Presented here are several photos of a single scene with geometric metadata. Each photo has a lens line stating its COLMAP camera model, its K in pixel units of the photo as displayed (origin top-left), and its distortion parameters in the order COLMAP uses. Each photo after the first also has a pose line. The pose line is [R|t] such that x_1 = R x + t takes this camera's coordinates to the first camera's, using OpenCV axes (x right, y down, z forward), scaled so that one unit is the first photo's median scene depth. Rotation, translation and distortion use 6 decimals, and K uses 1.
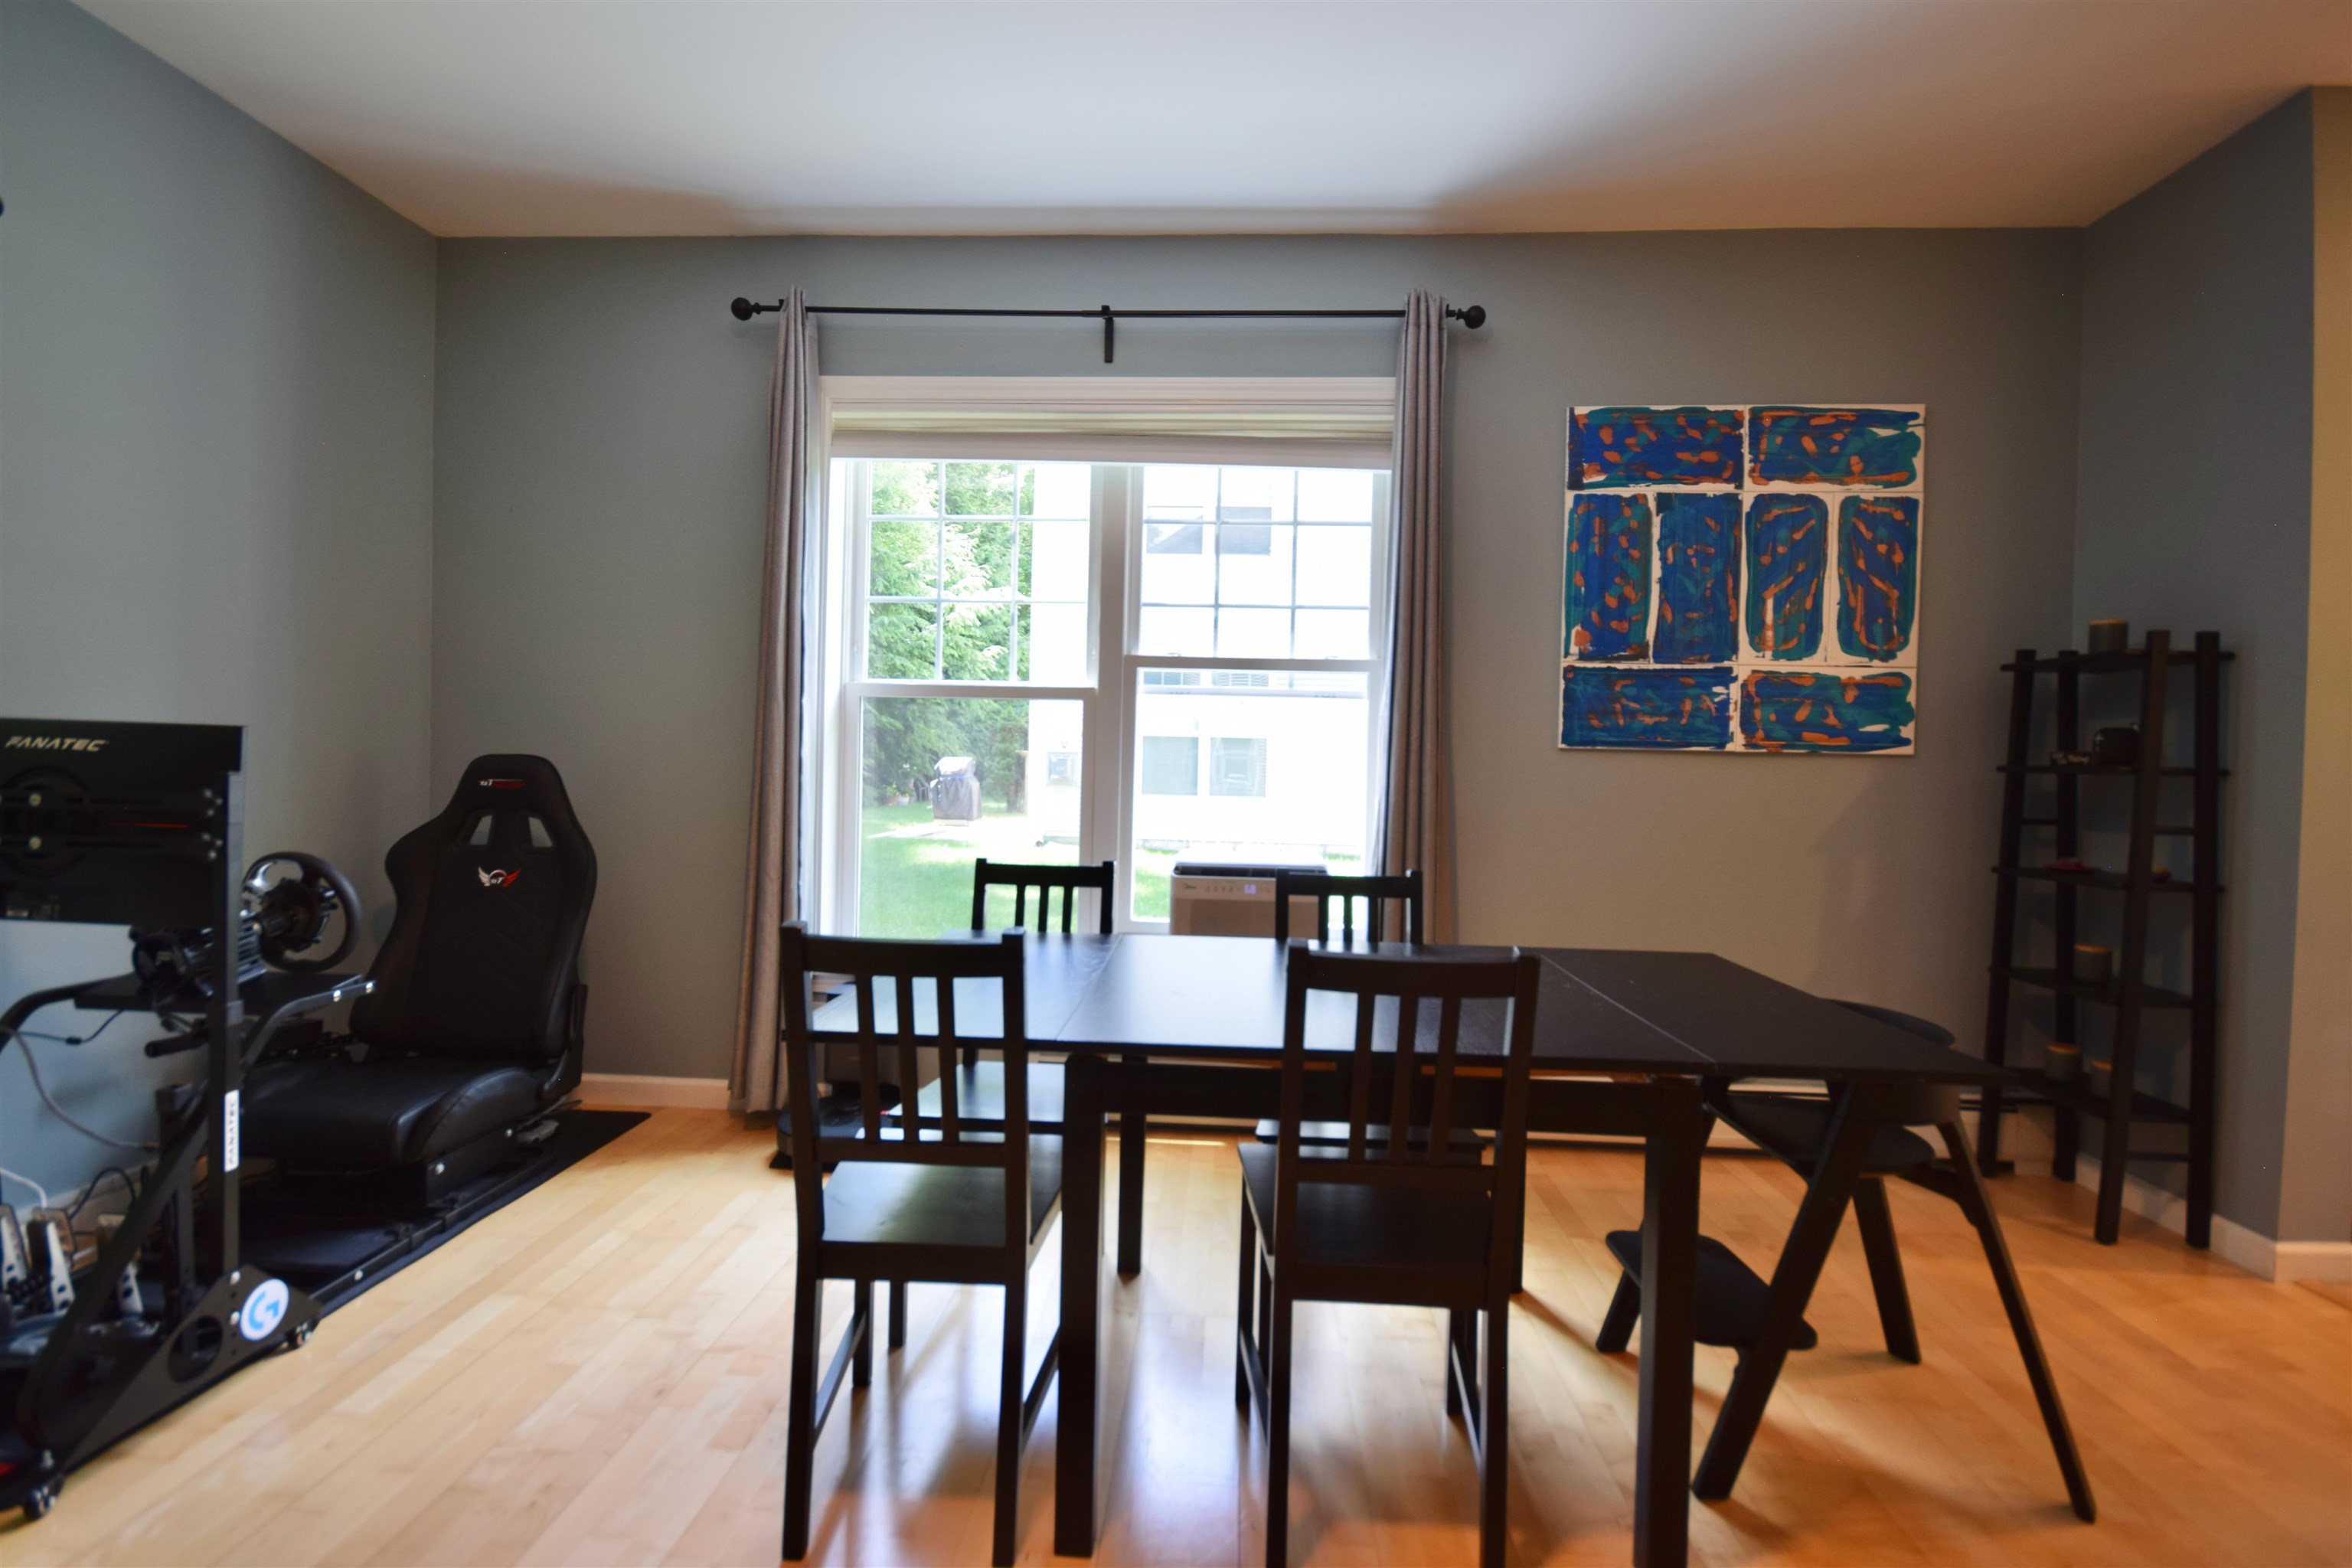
lens RADIAL K [[1050.2, 0, 1173.3], [0, 1050.2, 780.5], [0, 0, 1]] dist [0.001720, -0.000528]
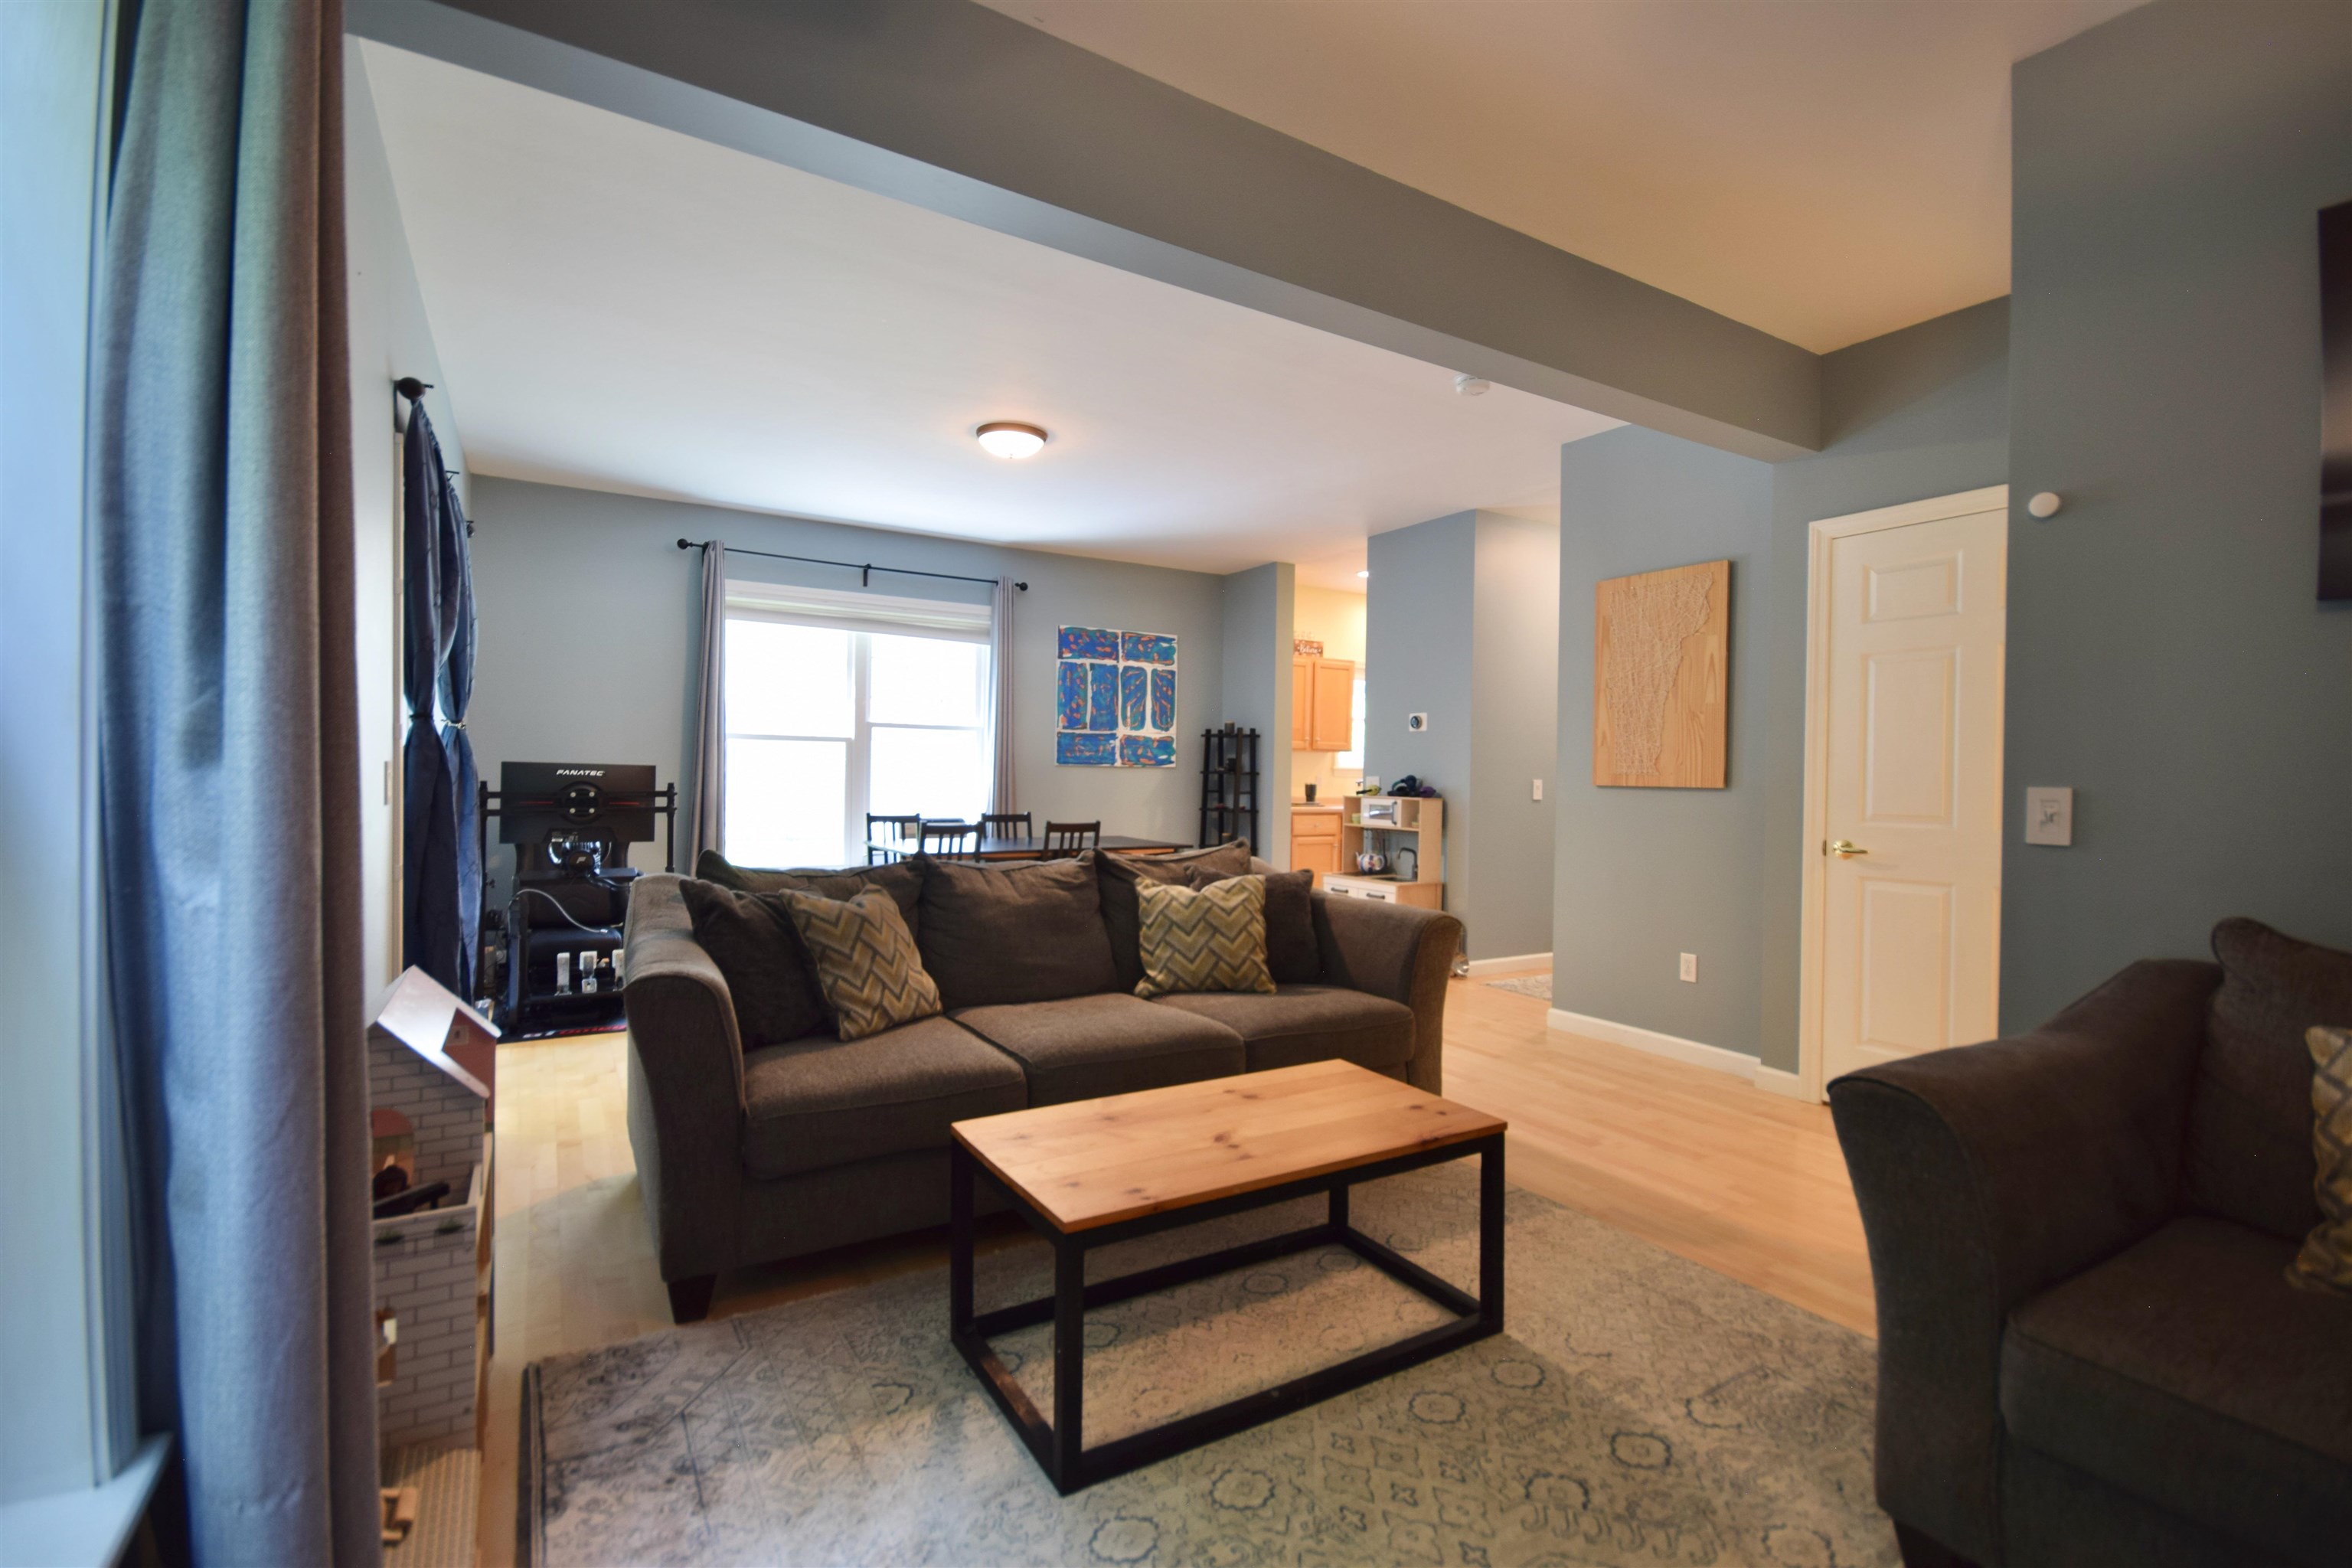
lens RADIAL K [[1050.2, 0, 1174.6], [0, 1050.2, 786.3], [0, 0, 1]] dist [0.001720, -0.000528]
pose [[0.817472, -0.018242, 0.575679, -0.819580], [0.013519, 0.999831, 0.012485, -0.009524], [-0.575809, -0.002423, 0.817581, -1.159557]]
